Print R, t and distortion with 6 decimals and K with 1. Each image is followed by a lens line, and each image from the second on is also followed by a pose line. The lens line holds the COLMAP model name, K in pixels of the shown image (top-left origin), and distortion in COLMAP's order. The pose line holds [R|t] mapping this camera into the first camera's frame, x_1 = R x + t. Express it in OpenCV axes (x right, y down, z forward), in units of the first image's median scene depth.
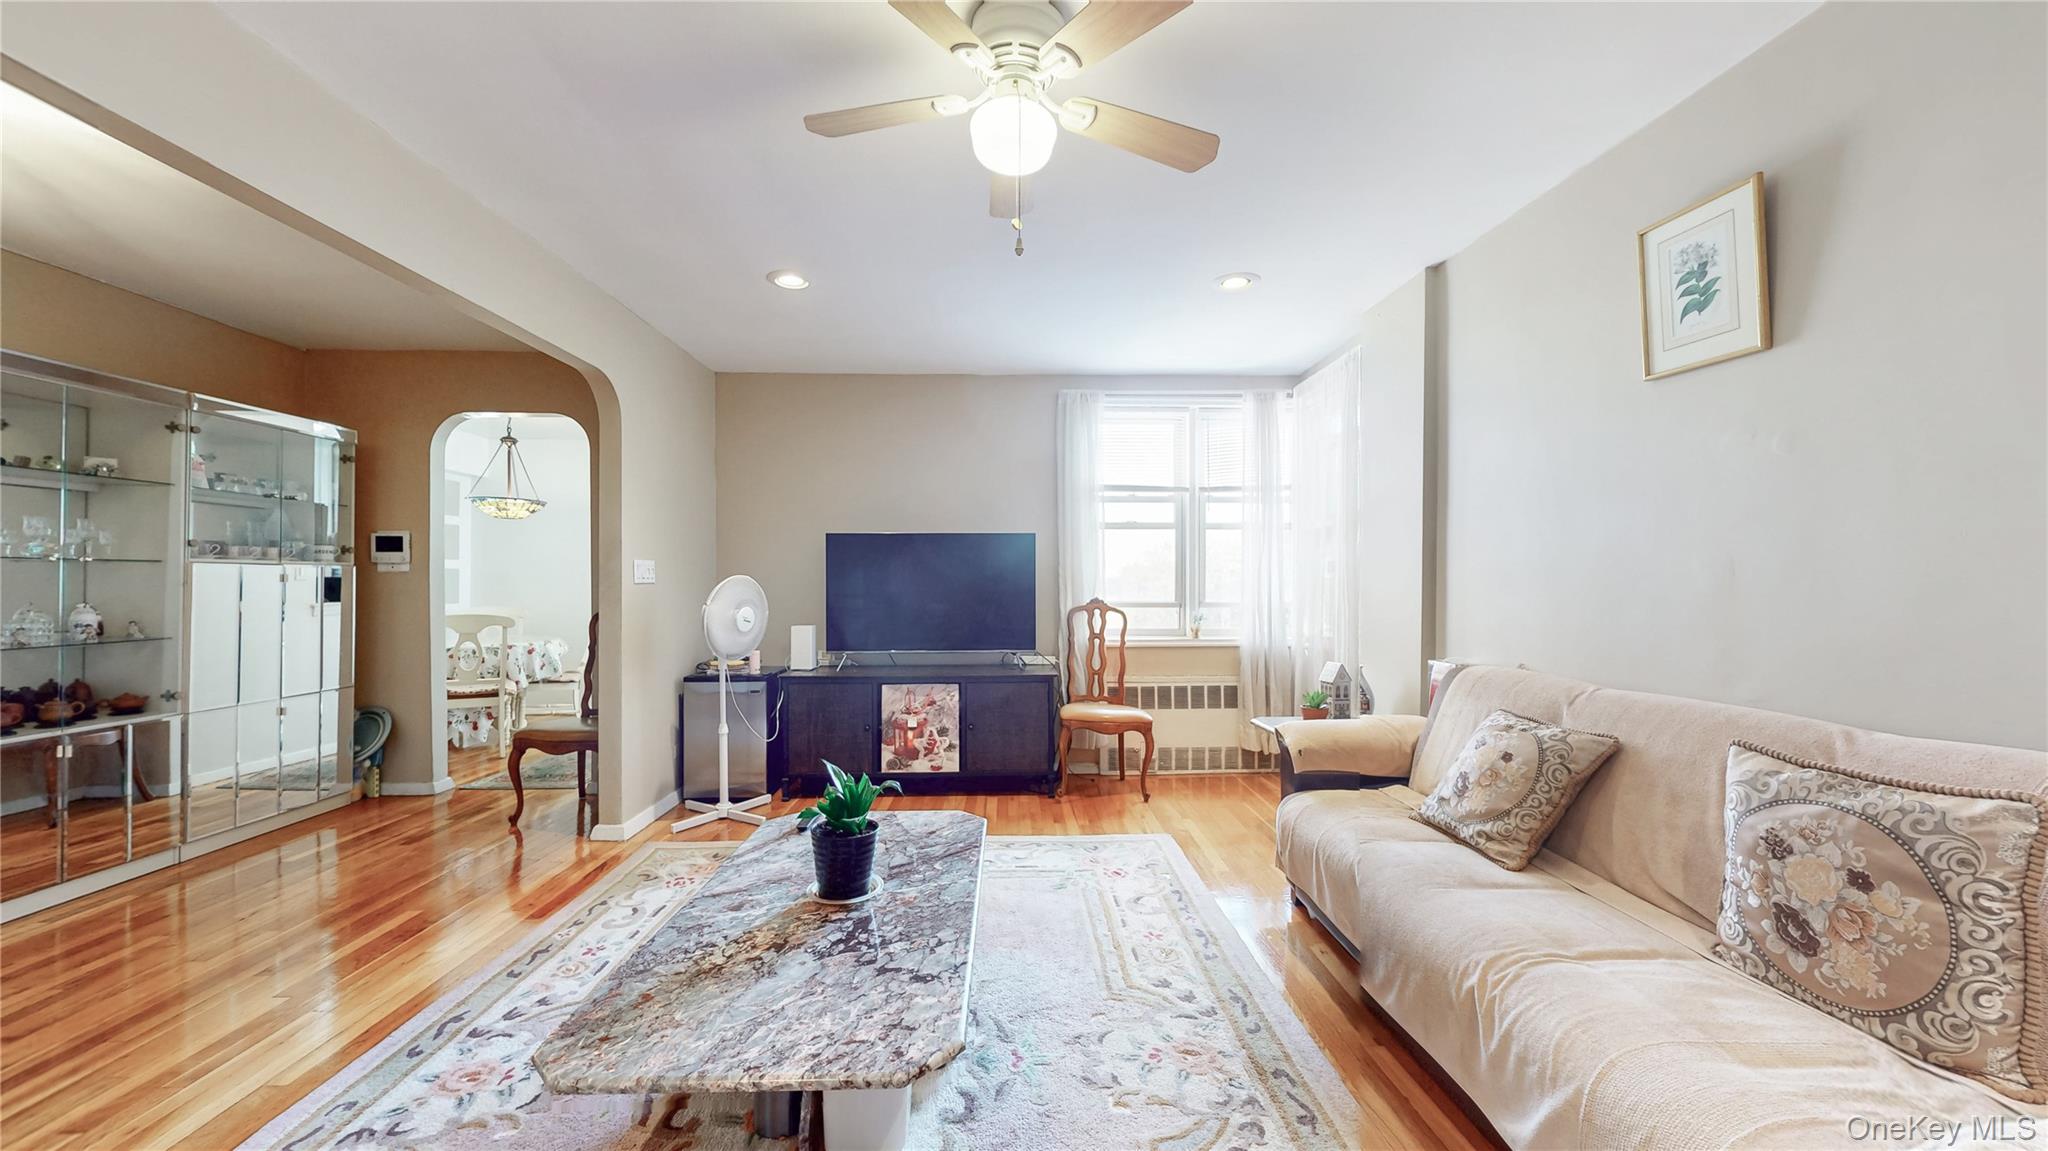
lens RADIAL K [[759.6, 0, 1024.0], [0, 759.6, 575.5], [0, 0, 1]] dist [-0.006663, 0.000052]
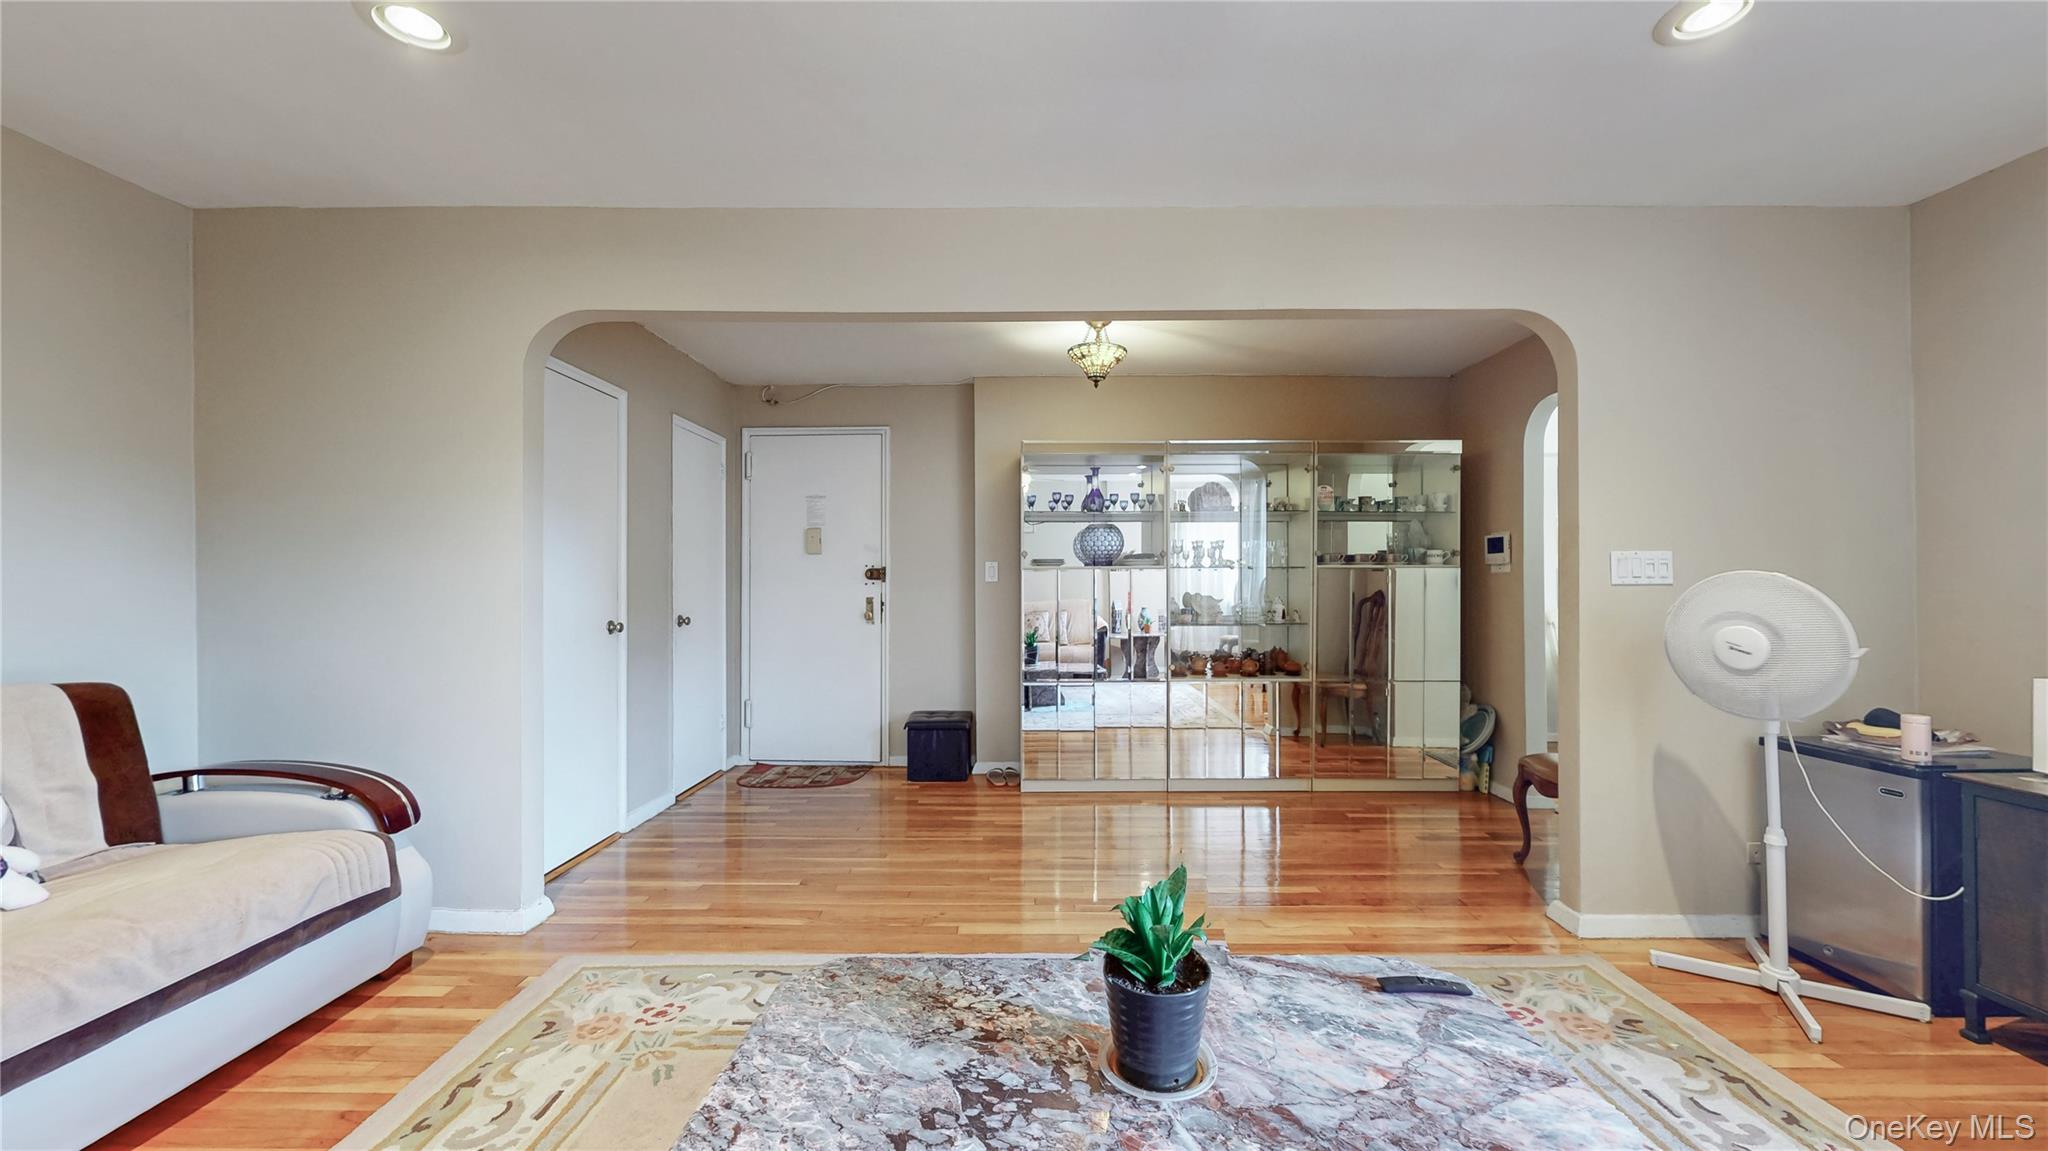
lens RADIAL K [[747.4, 0, 1027.4], [0, 747.4, 597.5], [0, 0, 1]] dist [0.015160, 0.000108]
pose [[-0.040293, 0.016541, -0.999051, 0.182187], [0.013515, 0.999781, 0.016008, 0.003032], [0.999097, -0.012857, -0.040508, 0.419778]]
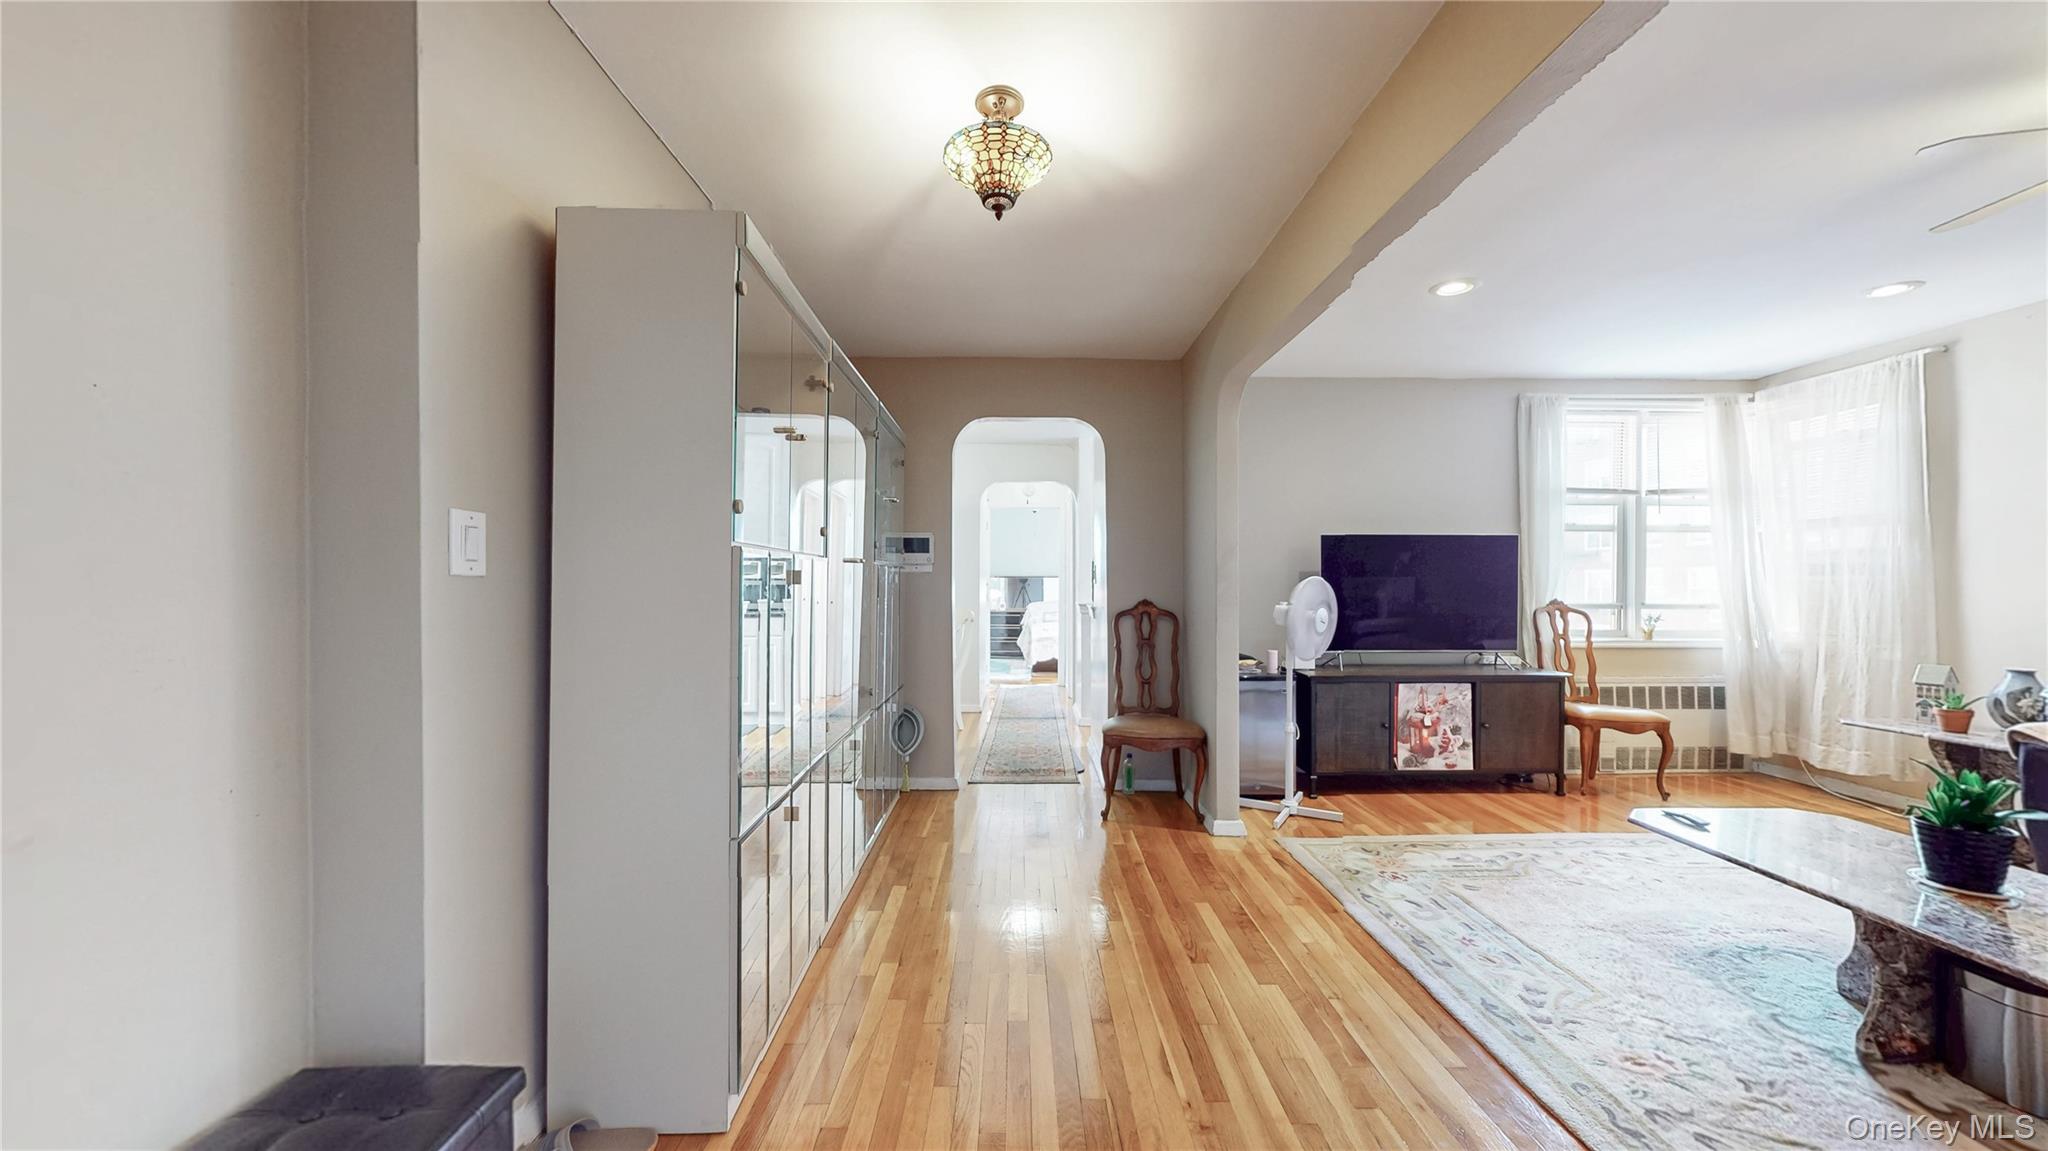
lens RADIAL K [[754.8, 0, 1024.0], [0, 754.8, 575.5], [0, 0, 1]] dist [0.000391, 0.000099]
pose [[0.999830, 0.002948, -0.018195, -0.672886], [-0.002870, 0.999987, 0.004318, -0.005299], [0.018208, -0.004265, 0.999825, -0.025690]]
